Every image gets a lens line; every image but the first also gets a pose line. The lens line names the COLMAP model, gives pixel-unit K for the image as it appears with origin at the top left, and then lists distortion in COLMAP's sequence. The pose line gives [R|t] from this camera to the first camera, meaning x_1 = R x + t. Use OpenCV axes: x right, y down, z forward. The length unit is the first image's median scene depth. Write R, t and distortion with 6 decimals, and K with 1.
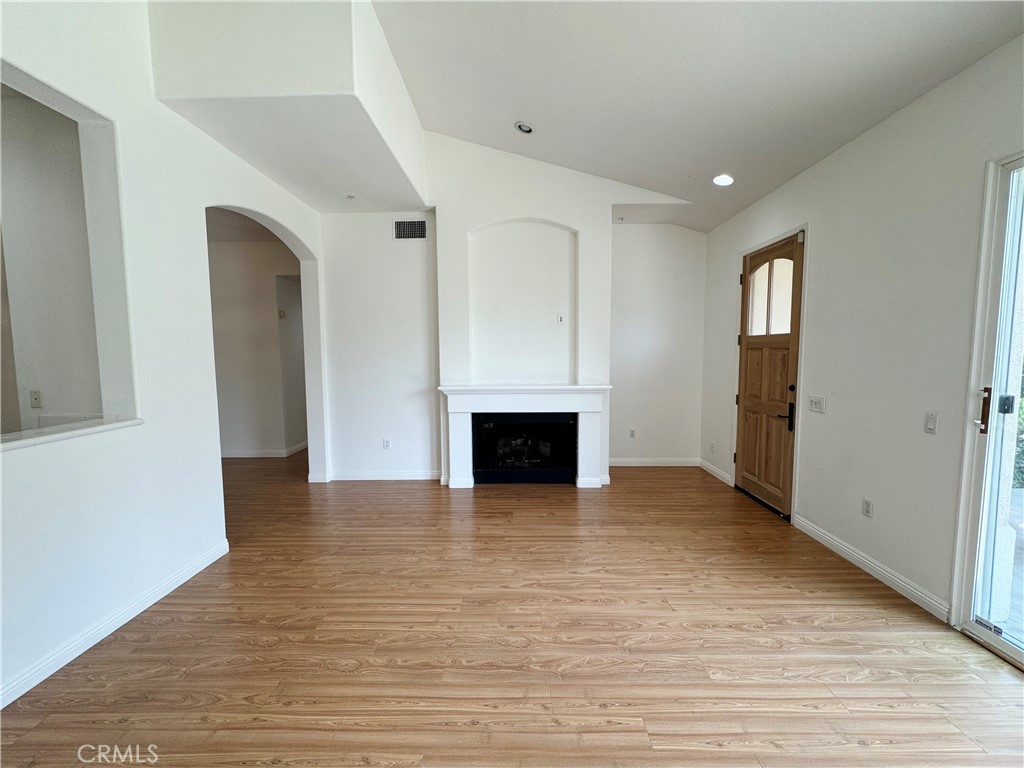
lens RADIAL K [[406.4, 0, 510.9], [0, 406.4, 383.7], [0, 0, 1]] dist [-0.003128, 0.000403]
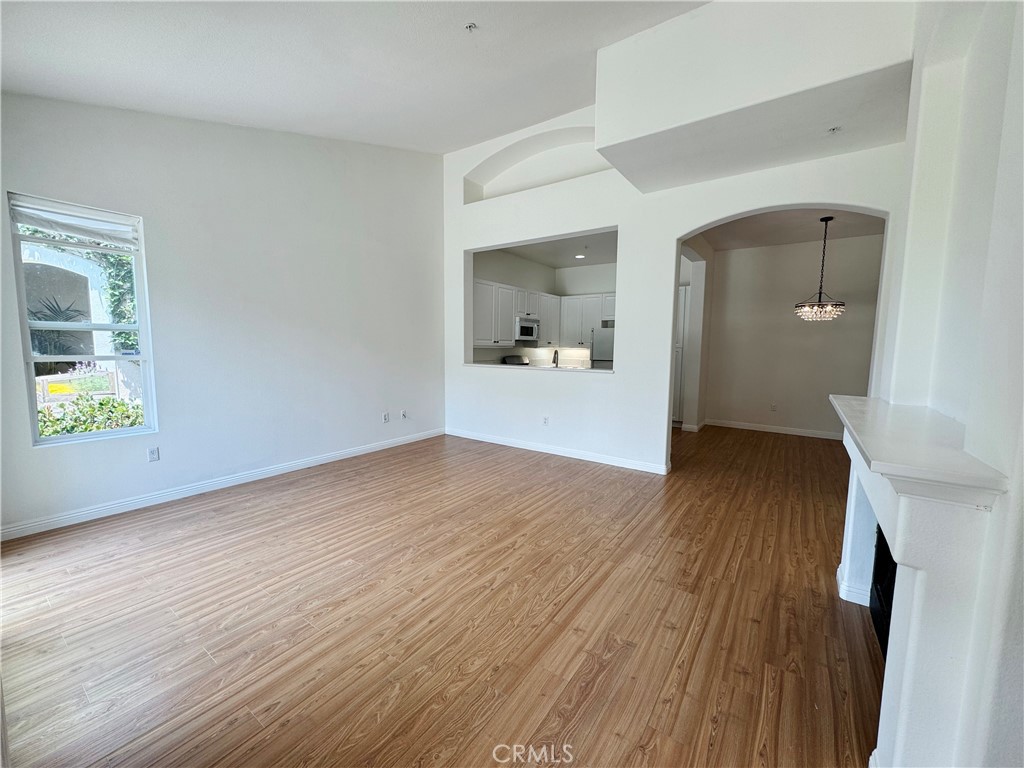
lens RADIAL K [[406.4, 0, 514.3], [0, 406.4, 384.0], [0, 0, 1]] dist [-0.003128, 0.000403]
pose [[-0.558492, 0.082270, -0.825420, 0.874867], [-0.073368, 0.986271, 0.147944, -0.095203], [0.826259, 0.143185, -0.544788, 1.457027]]
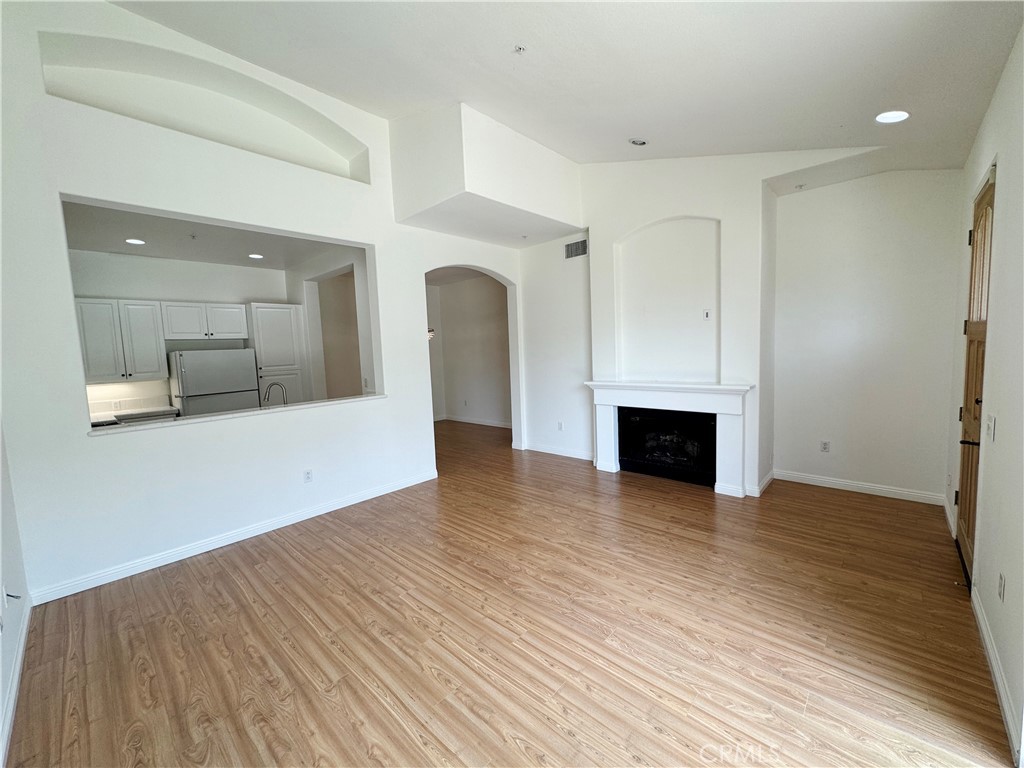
lens RADIAL K [[406.4, 0, 511.5], [0, 406.4, 382.1], [0, 0, 1]] dist [-0.003128, 0.000403]
pose [[0.742160, 0.032780, -0.669421, 0.706594], [-0.017006, 0.999403, 0.030084, -0.036075], [0.670007, -0.010943, 0.742274, -0.031232]]
